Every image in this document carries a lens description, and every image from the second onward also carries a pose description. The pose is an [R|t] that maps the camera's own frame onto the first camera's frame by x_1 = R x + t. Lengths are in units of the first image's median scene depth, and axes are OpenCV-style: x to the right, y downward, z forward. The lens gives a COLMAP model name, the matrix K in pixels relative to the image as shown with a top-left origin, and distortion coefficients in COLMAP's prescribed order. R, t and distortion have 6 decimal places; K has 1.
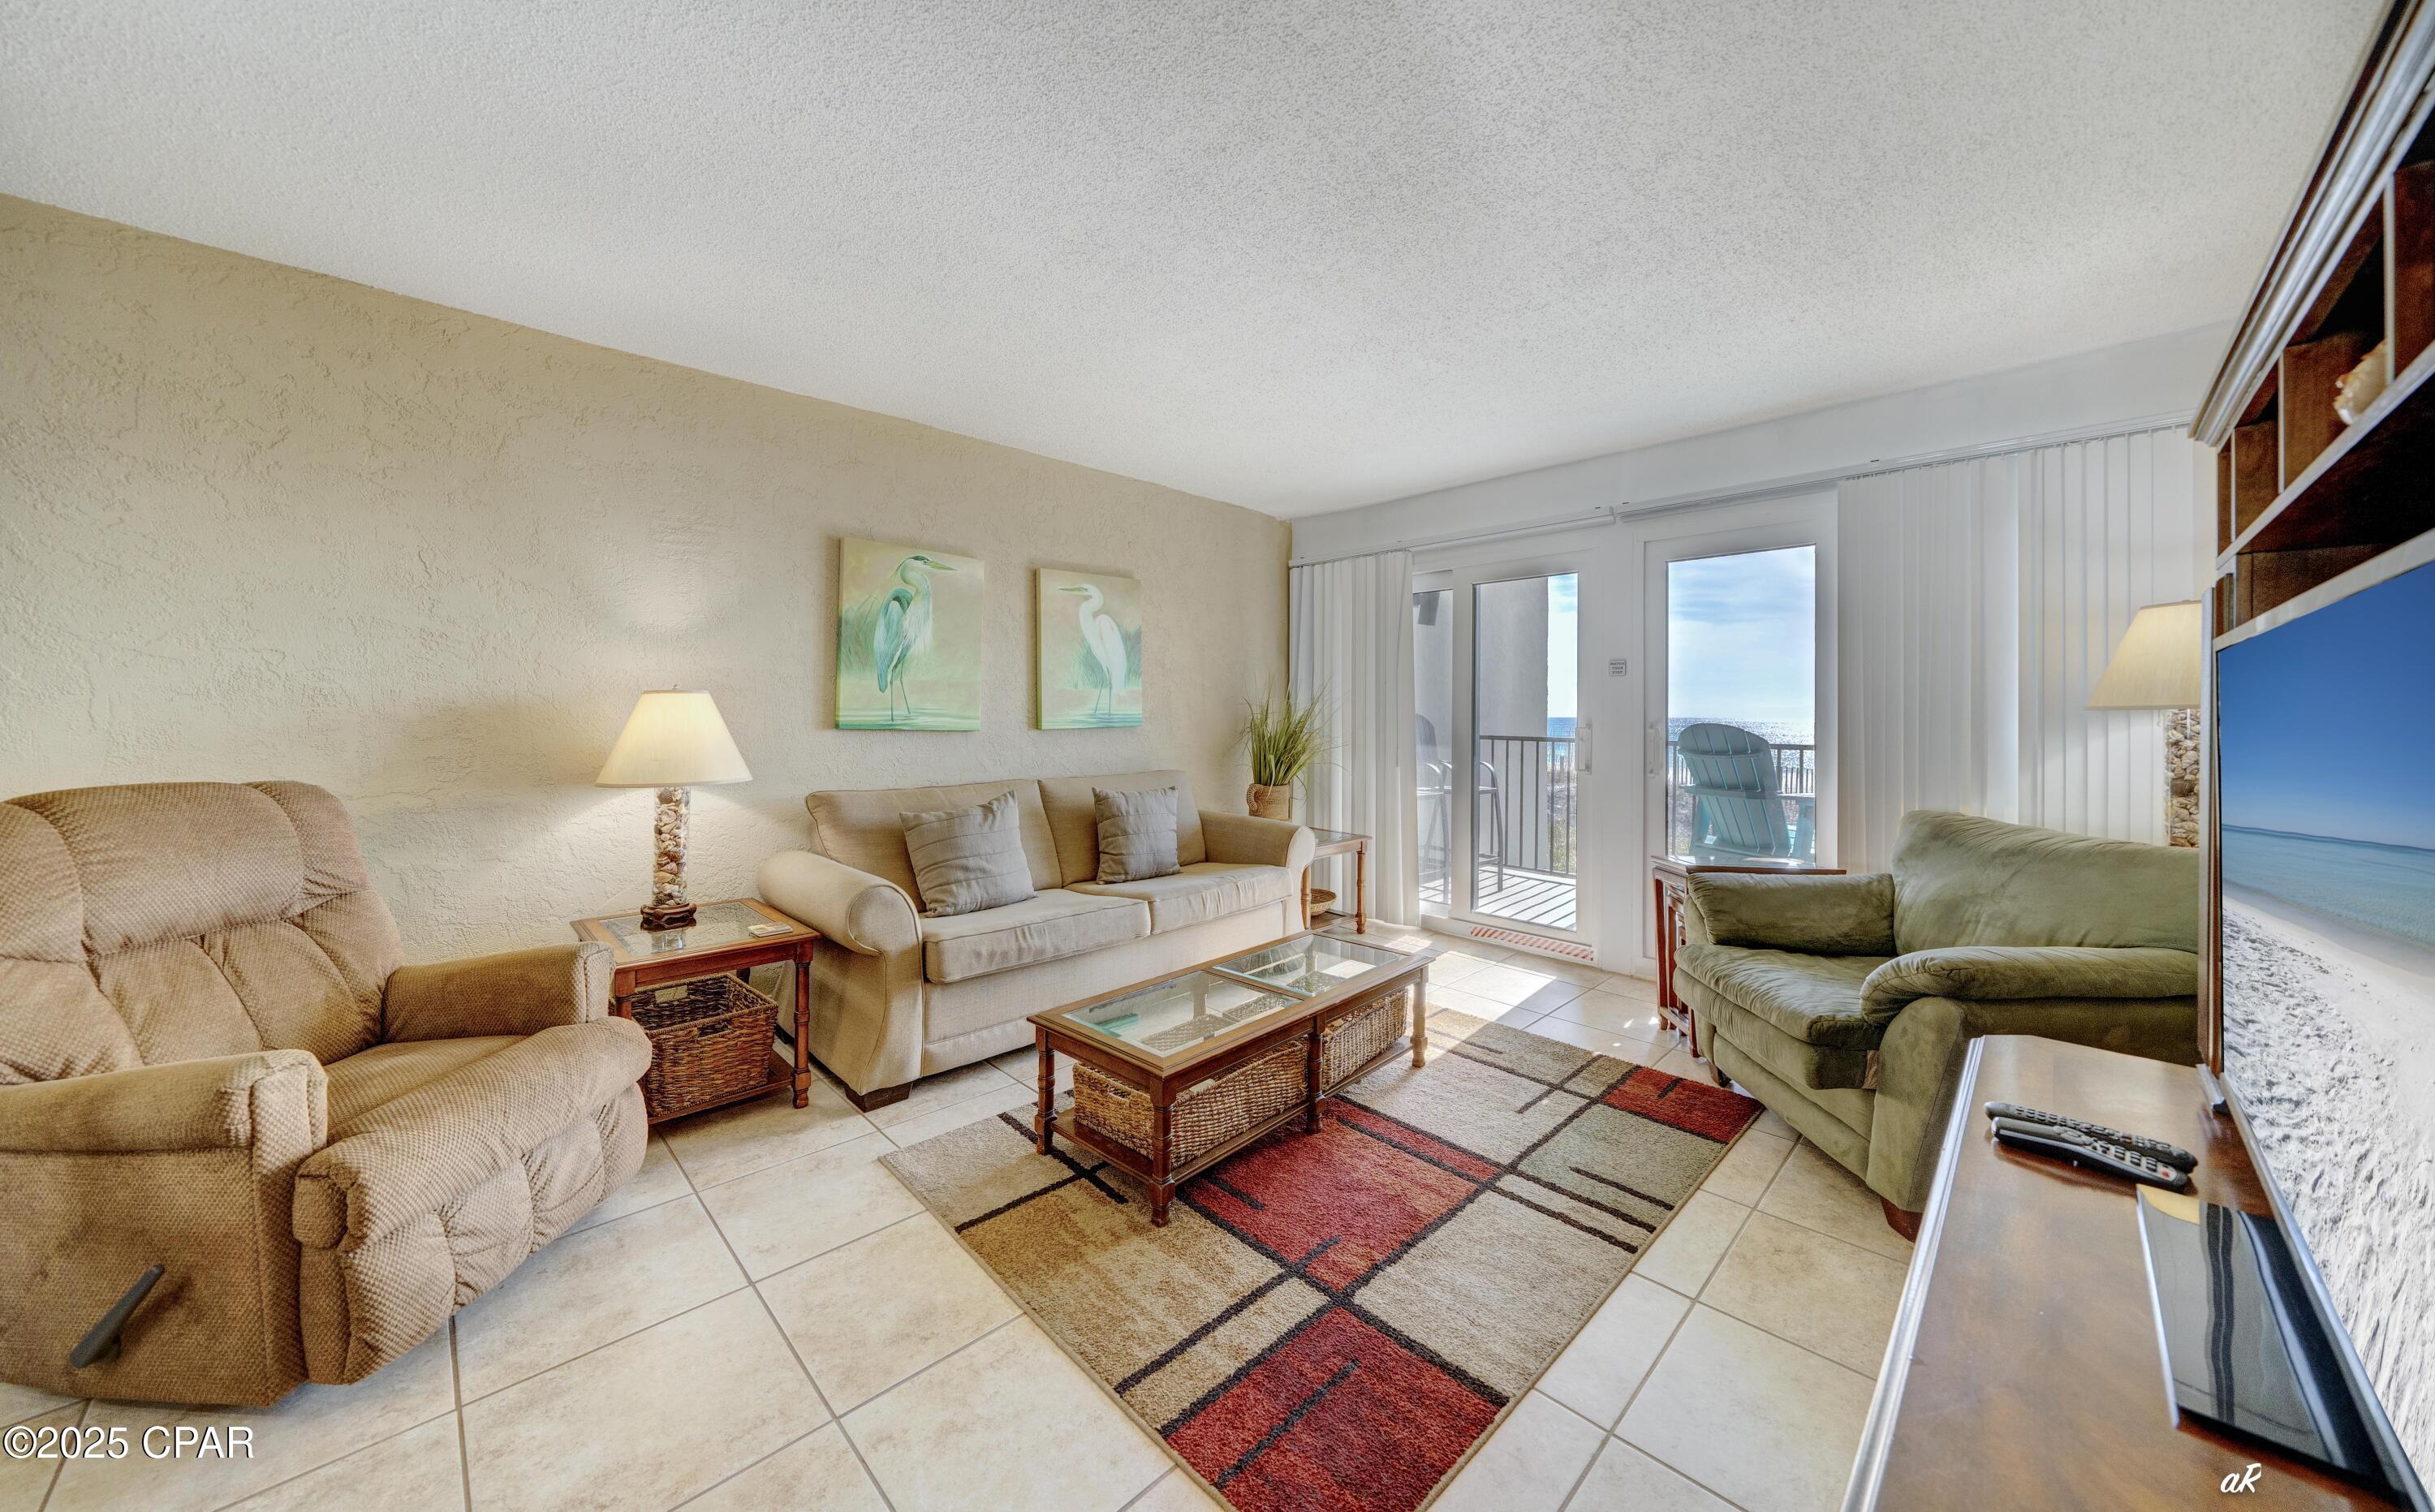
lens RADIAL K [[832.4, 0, 1181.9], [0, 832.4, 712.3], [0, 0, 1]] dist [-0.014446, 0.000019]
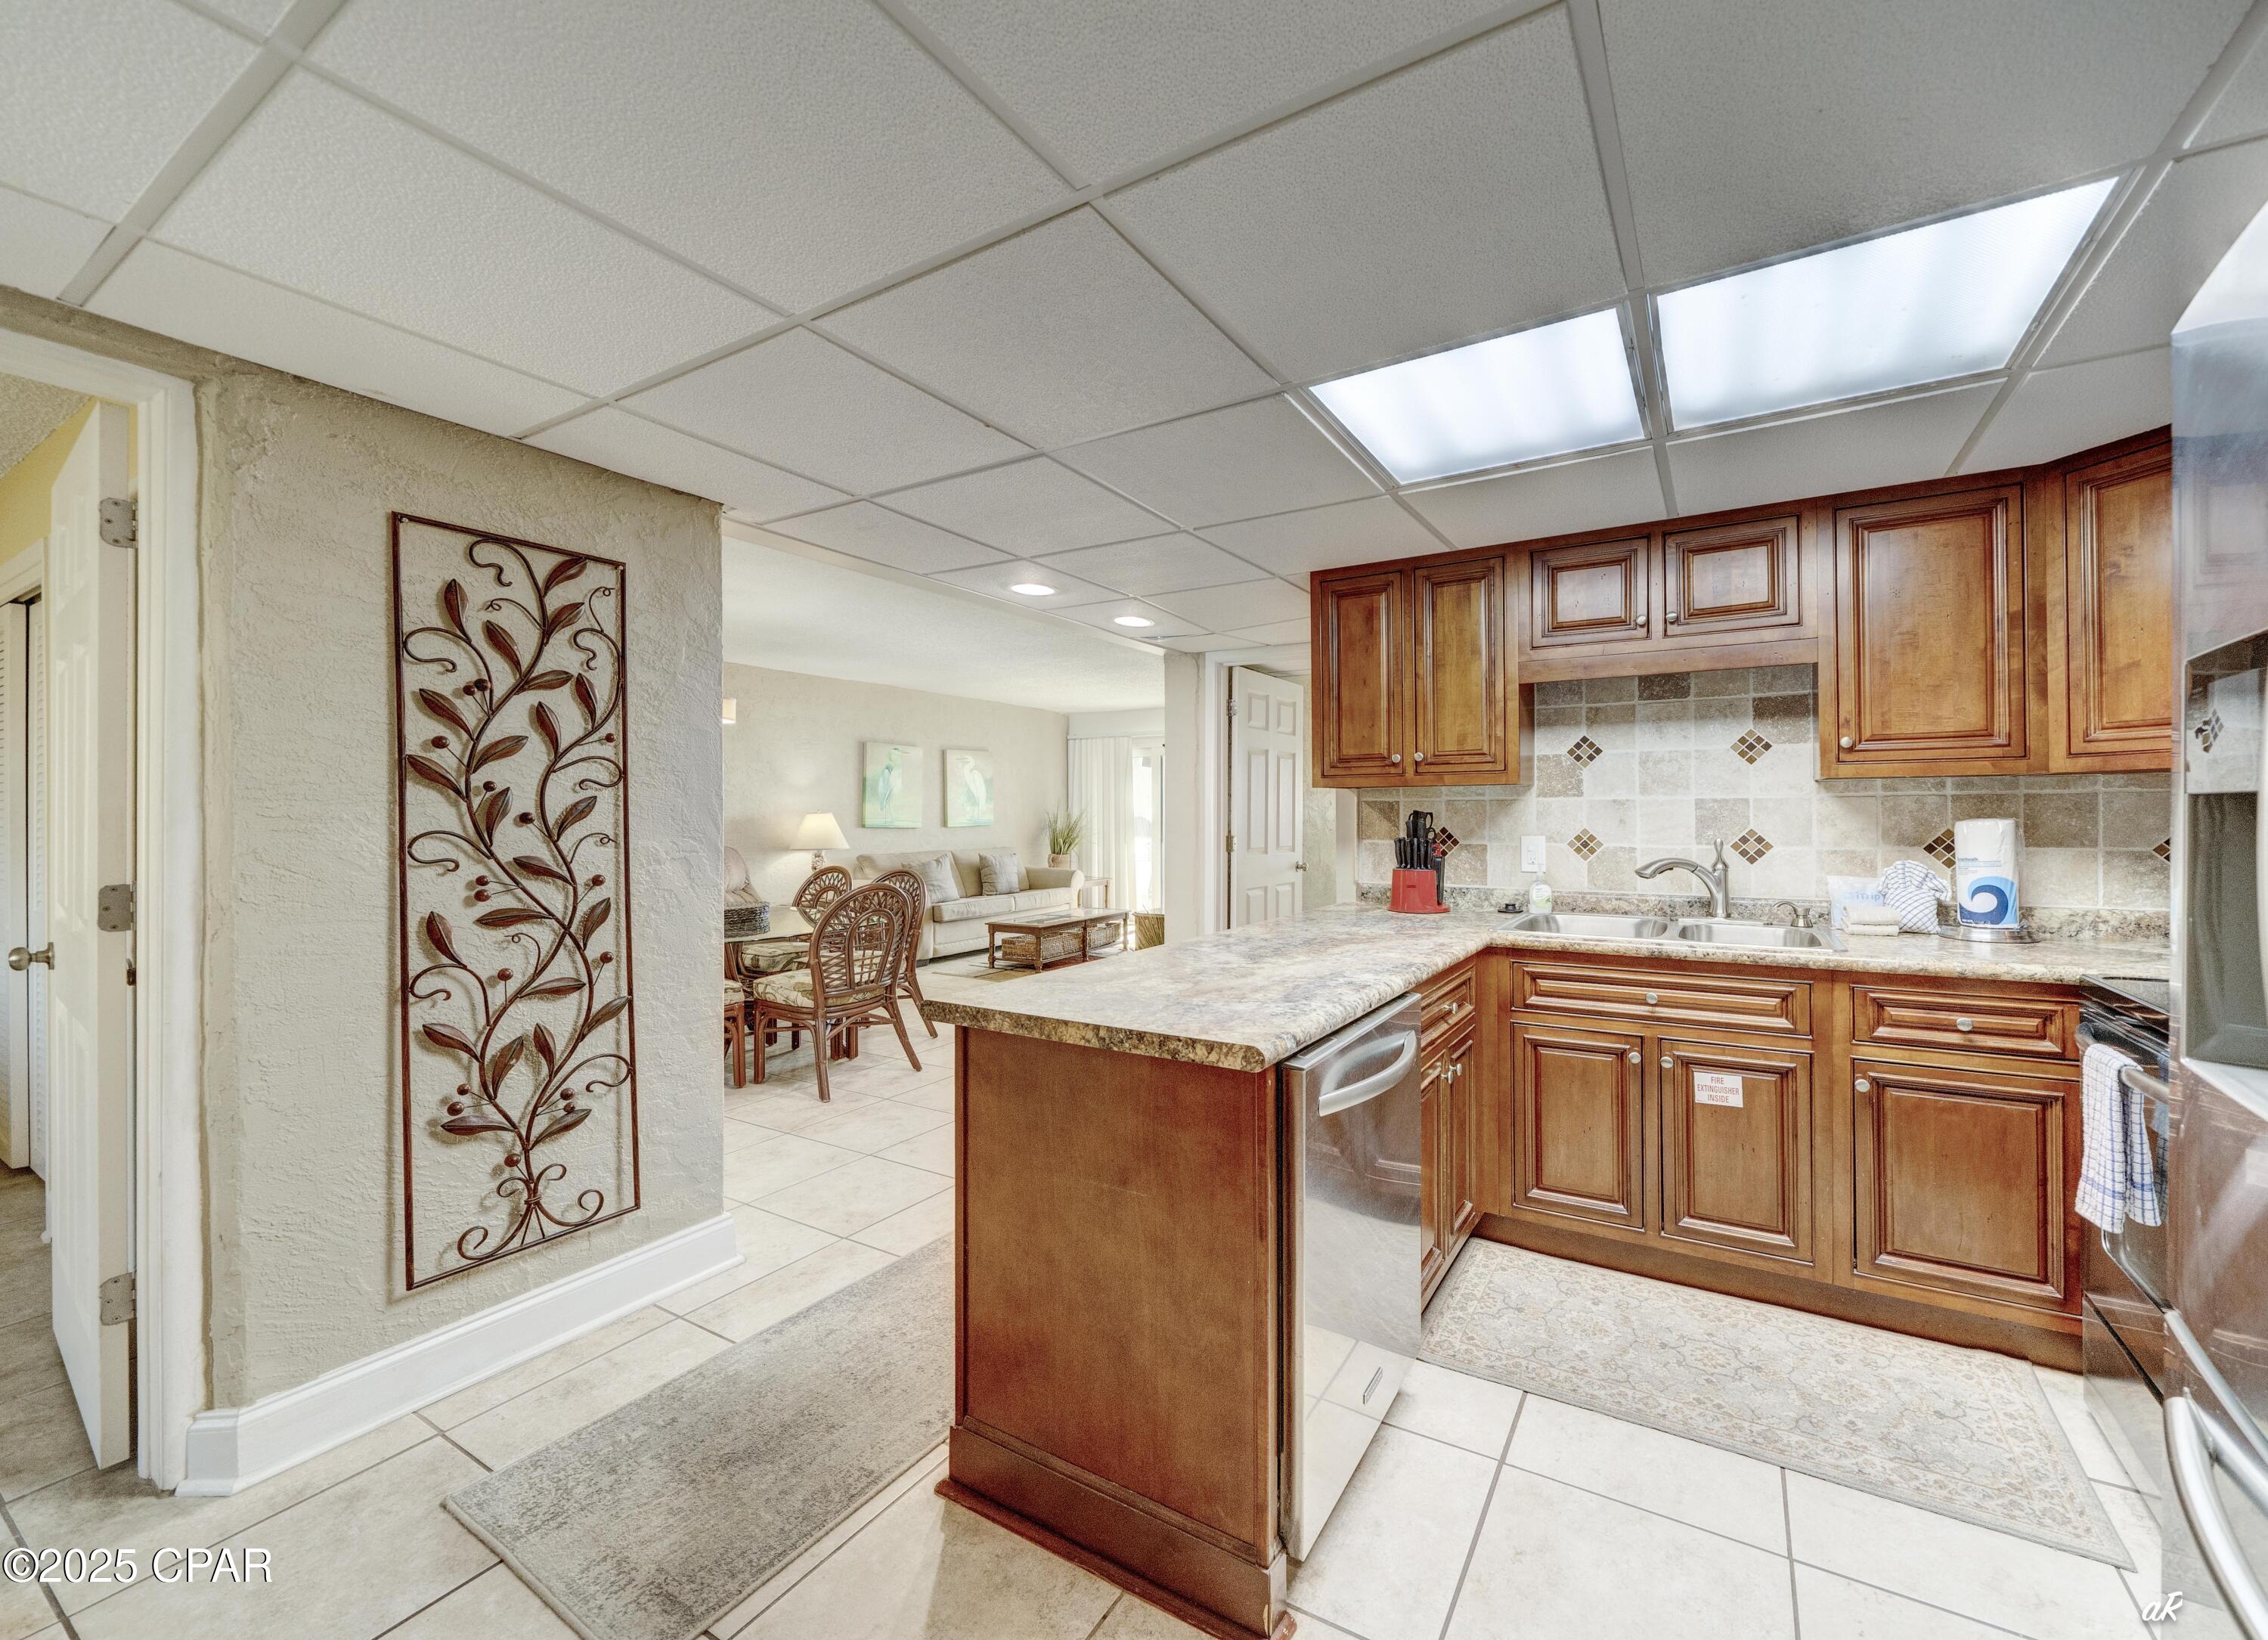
lens RADIAL K [[909.9, 0, 1259.6], [0, 909.9, 812.8], [0, 0, 1]] dist [0.007199, -0.000761]
pose [[0.940908, -0.010381, 0.338503, -0.256467], [0.009847, 0.999946, 0.003295, -0.018738], [-0.338519, 0.000232, 0.940960, -1.721903]]
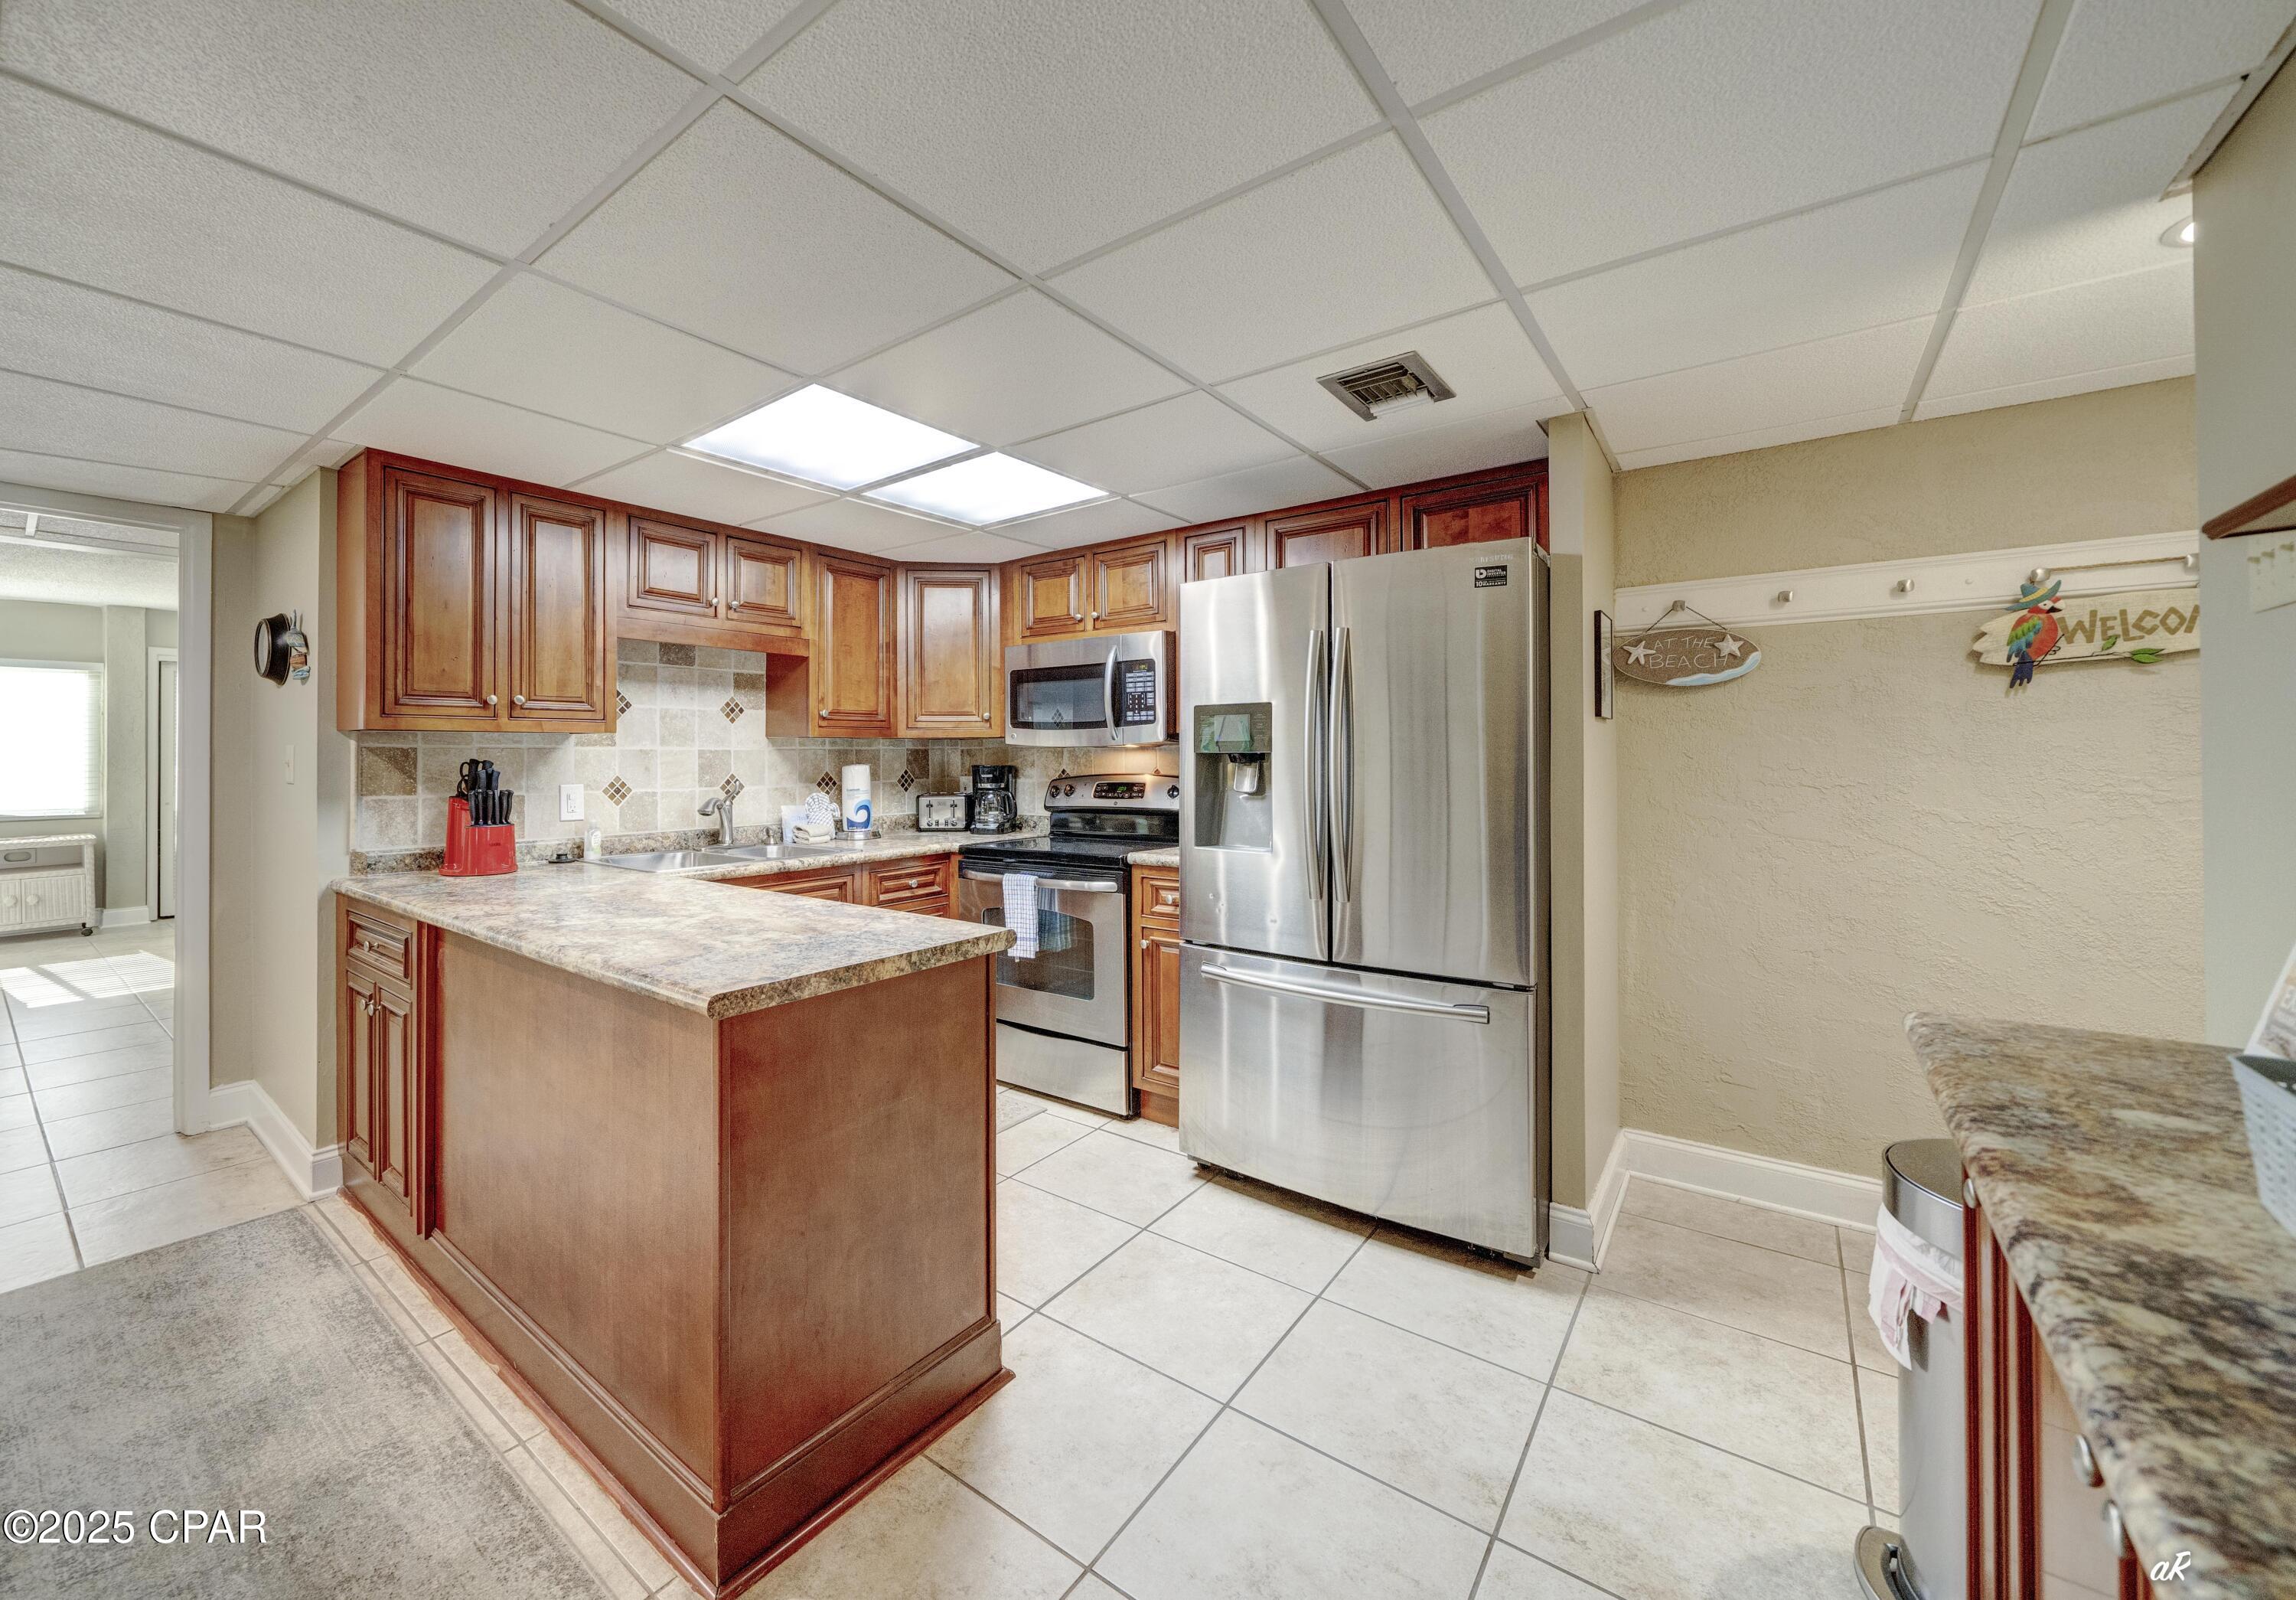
lens RADIAL K [[900.6, 0, 1040.7], [0, 900.6, 753.3], [0, 0, 1]] dist [-0.006539, -0.000183]
pose [[-0.163617, -0.000563, 0.986524, -0.700730], [0.002102, 0.999997, 0.000920, -0.021537], [-0.986522, 0.002224, -0.163615, -1.231374]]
